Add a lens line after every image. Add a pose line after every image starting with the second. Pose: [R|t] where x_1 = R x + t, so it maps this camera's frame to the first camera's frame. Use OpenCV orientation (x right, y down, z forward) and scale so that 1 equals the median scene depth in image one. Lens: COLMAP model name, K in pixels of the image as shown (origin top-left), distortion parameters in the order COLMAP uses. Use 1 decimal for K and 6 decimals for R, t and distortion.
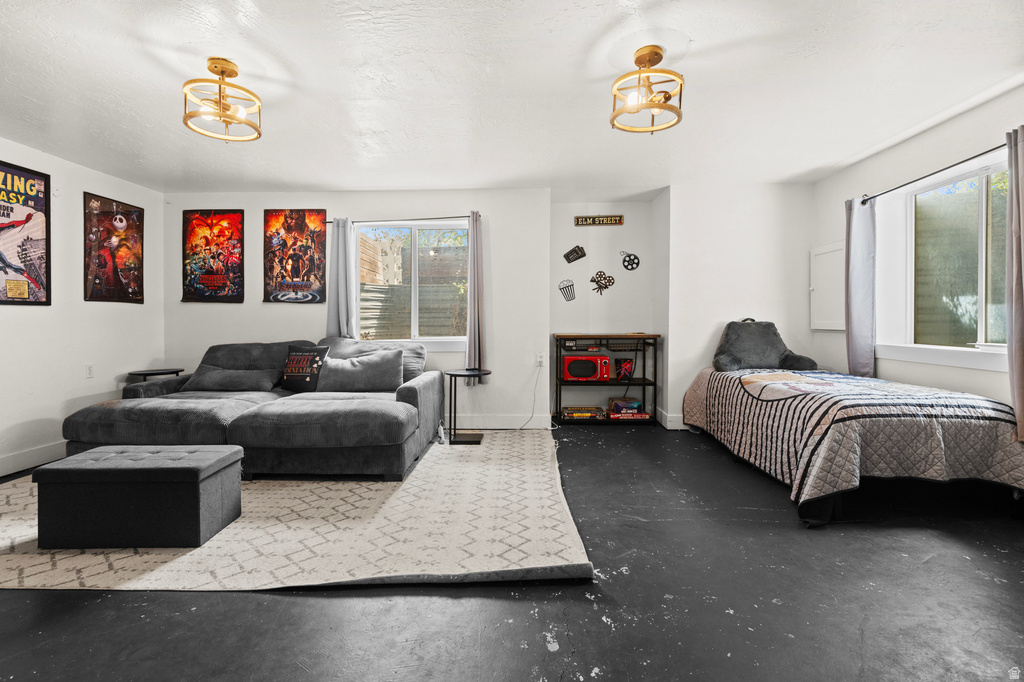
lens RADIAL K [[471.9, 0, 512.0], [0, 471.9, 341.0], [0, 0, 1]] dist [0.001344, -0.001328]
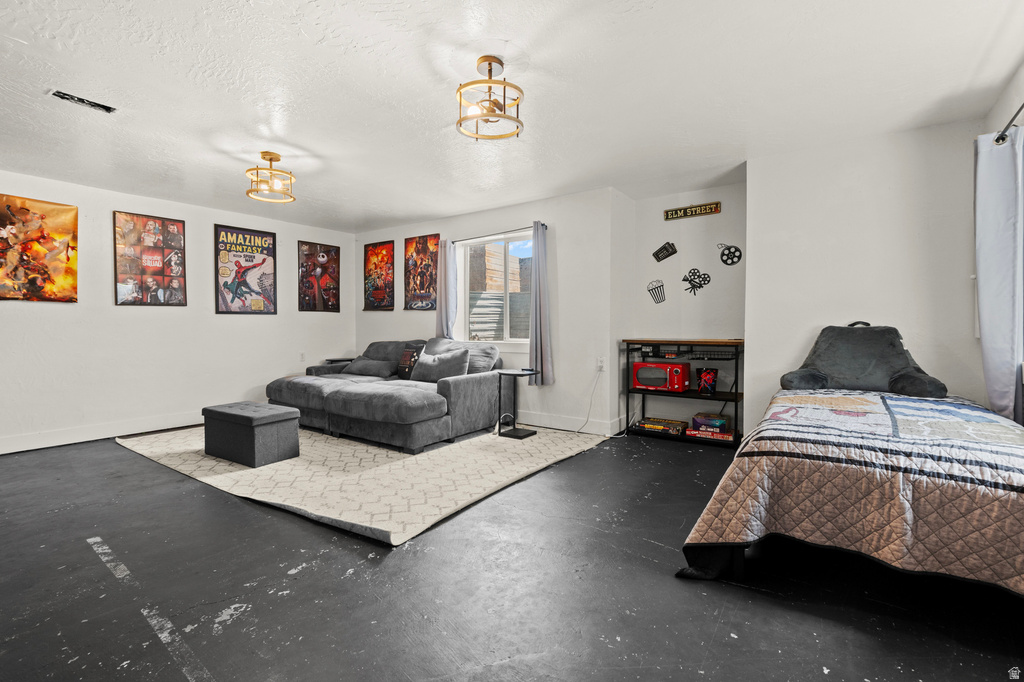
lens RADIAL K [[470.8, 0, 512.2], [0, 470.8, 351.8], [0, 0, 1]] dist [0.002495, -0.000497]
pose [[0.831553, 0.033423, -0.554439, 0.464585], [-0.025738, 0.999434, 0.021647, -0.002907], [0.554849, -0.003731, 0.831943, 0.089022]]
